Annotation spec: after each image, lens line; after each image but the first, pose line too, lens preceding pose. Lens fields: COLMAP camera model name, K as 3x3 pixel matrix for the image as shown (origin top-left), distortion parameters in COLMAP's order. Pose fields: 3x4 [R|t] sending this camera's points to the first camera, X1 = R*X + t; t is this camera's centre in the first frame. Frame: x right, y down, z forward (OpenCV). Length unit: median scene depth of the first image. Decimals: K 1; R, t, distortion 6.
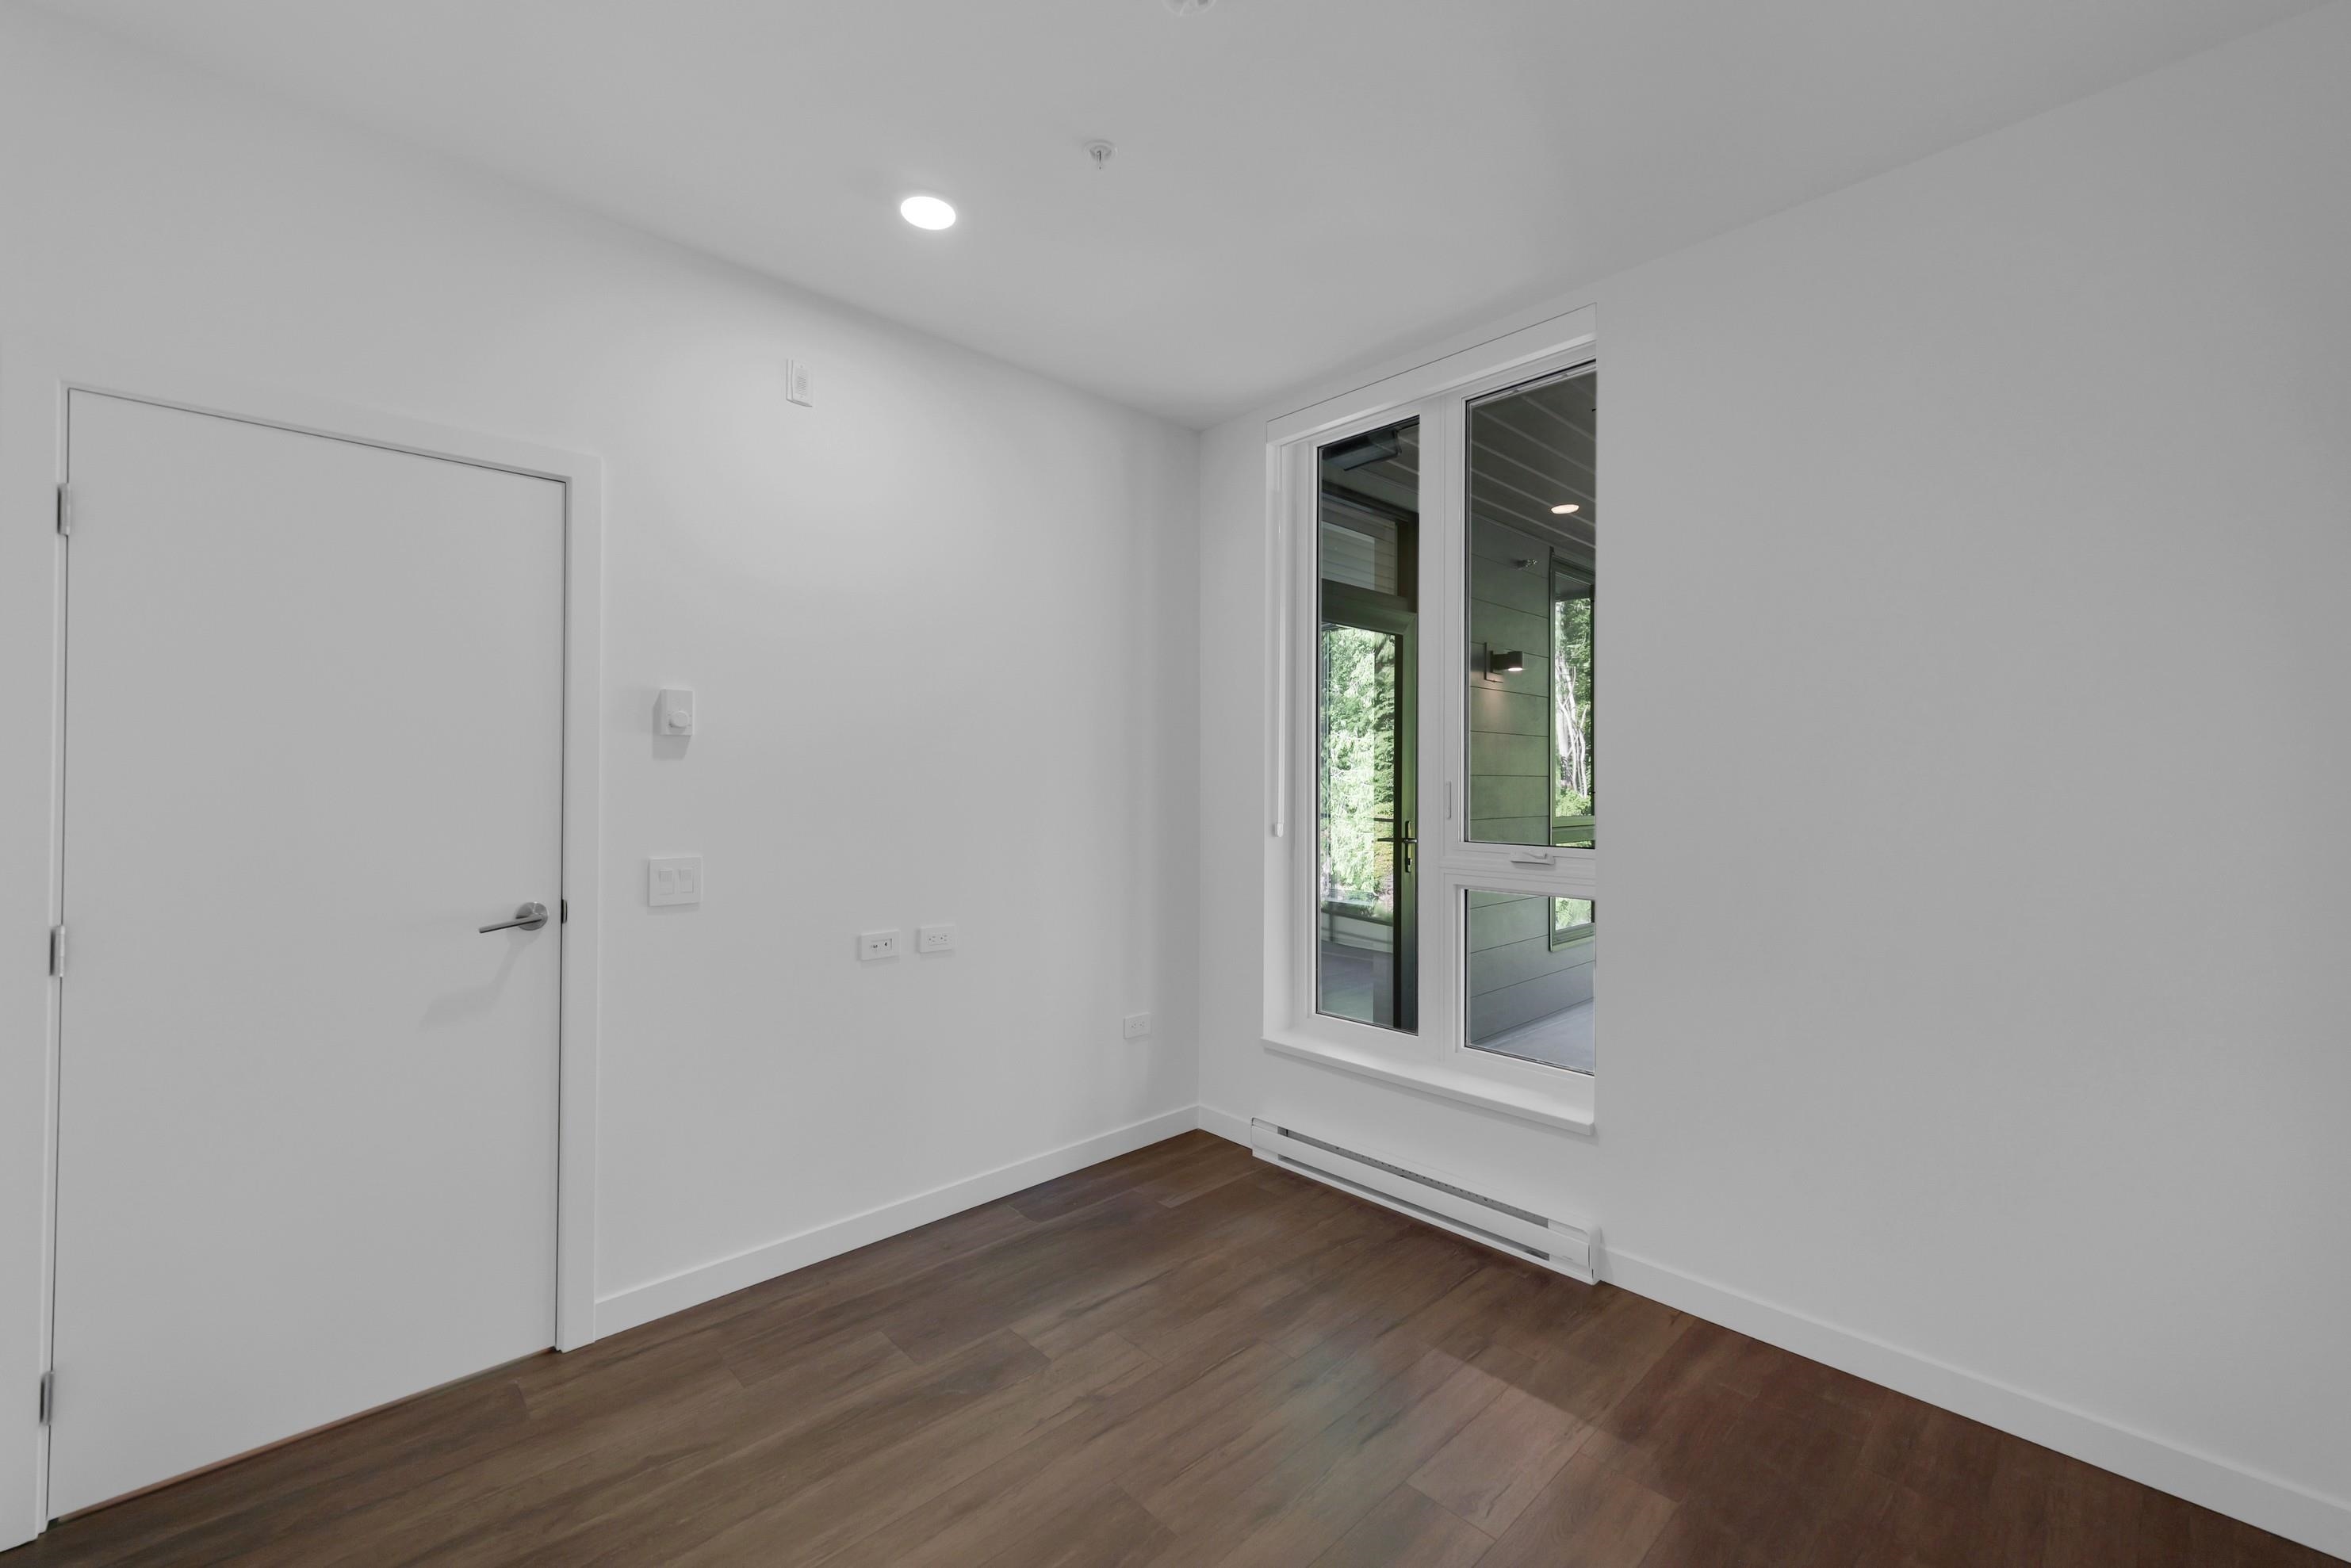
lens RADIAL K [[951.5, 0, 1177.0], [0, 951.5, 757.2], [0, 0, 1]] dist [0.000785, 0.000113]
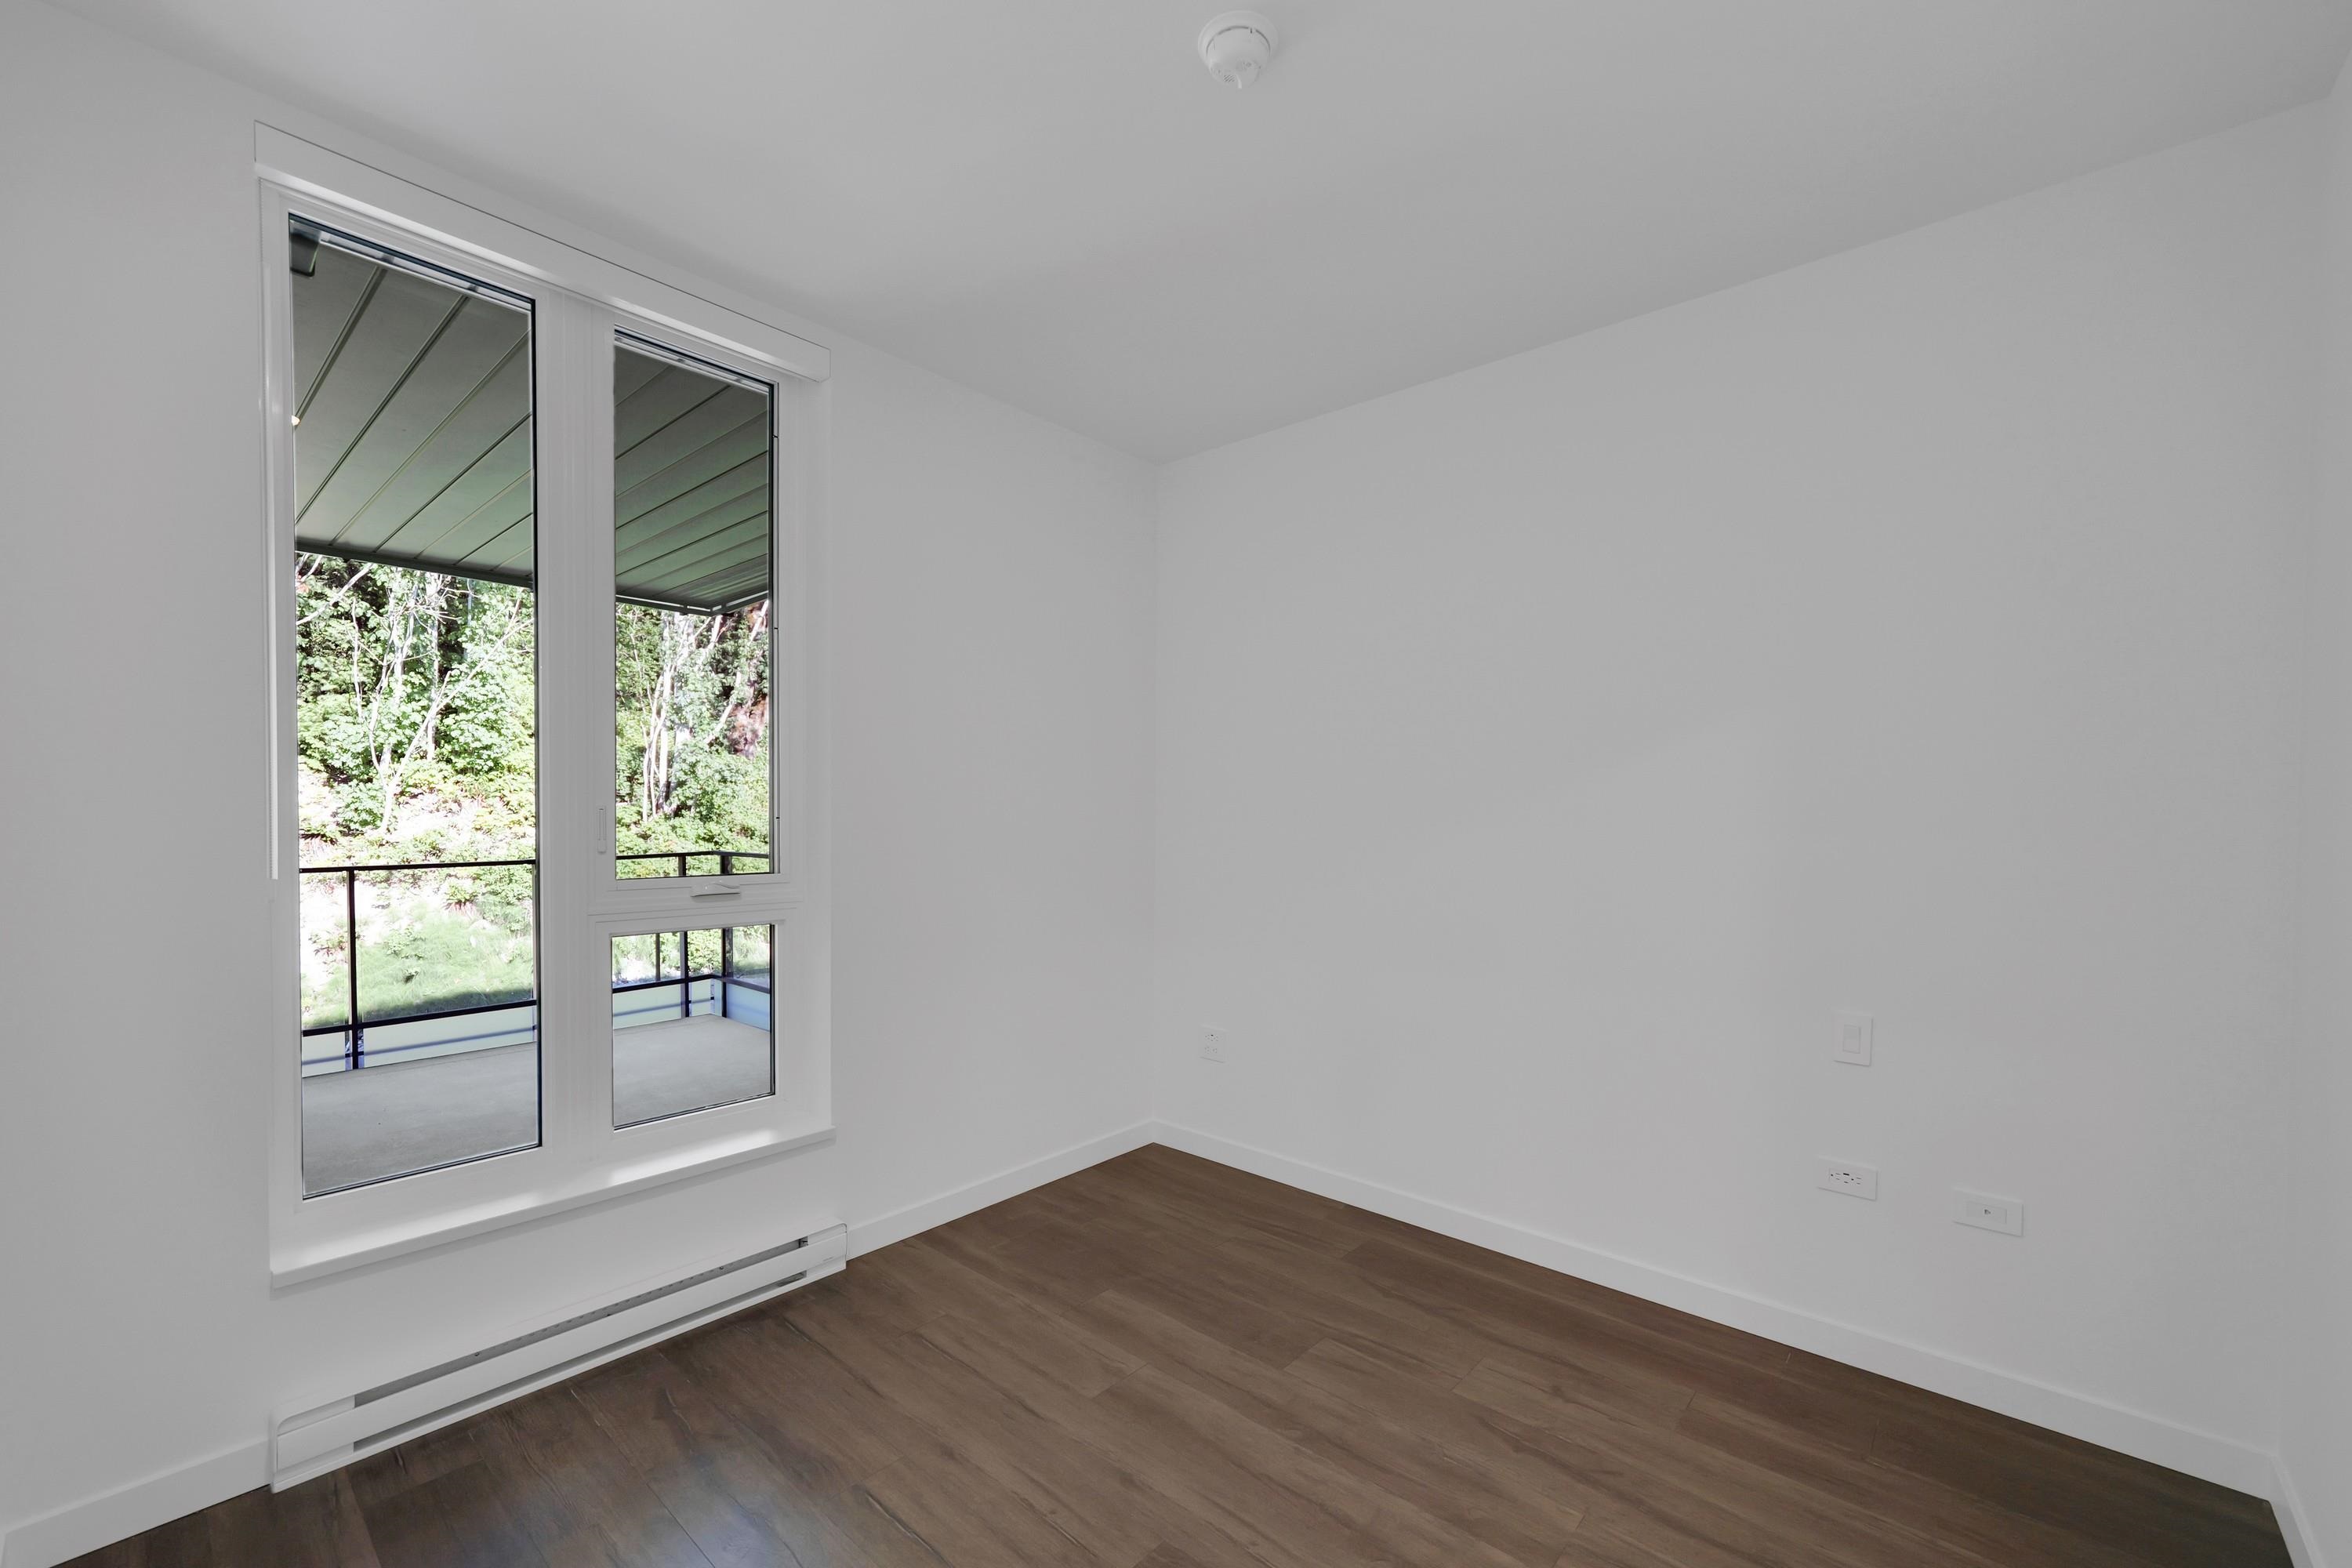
lens RADIAL K [[954.4, 0, 1173.3], [0, 954.4, 825.4], [0, 0, 1]] dist [0.001716, 0.000265]
pose [[-0.087309, -0.018920, 0.996002, -0.634872], [-0.027793, 0.999477, 0.016550, 0.016984], [-0.995793, -0.026236, -0.087789, 0.688787]]
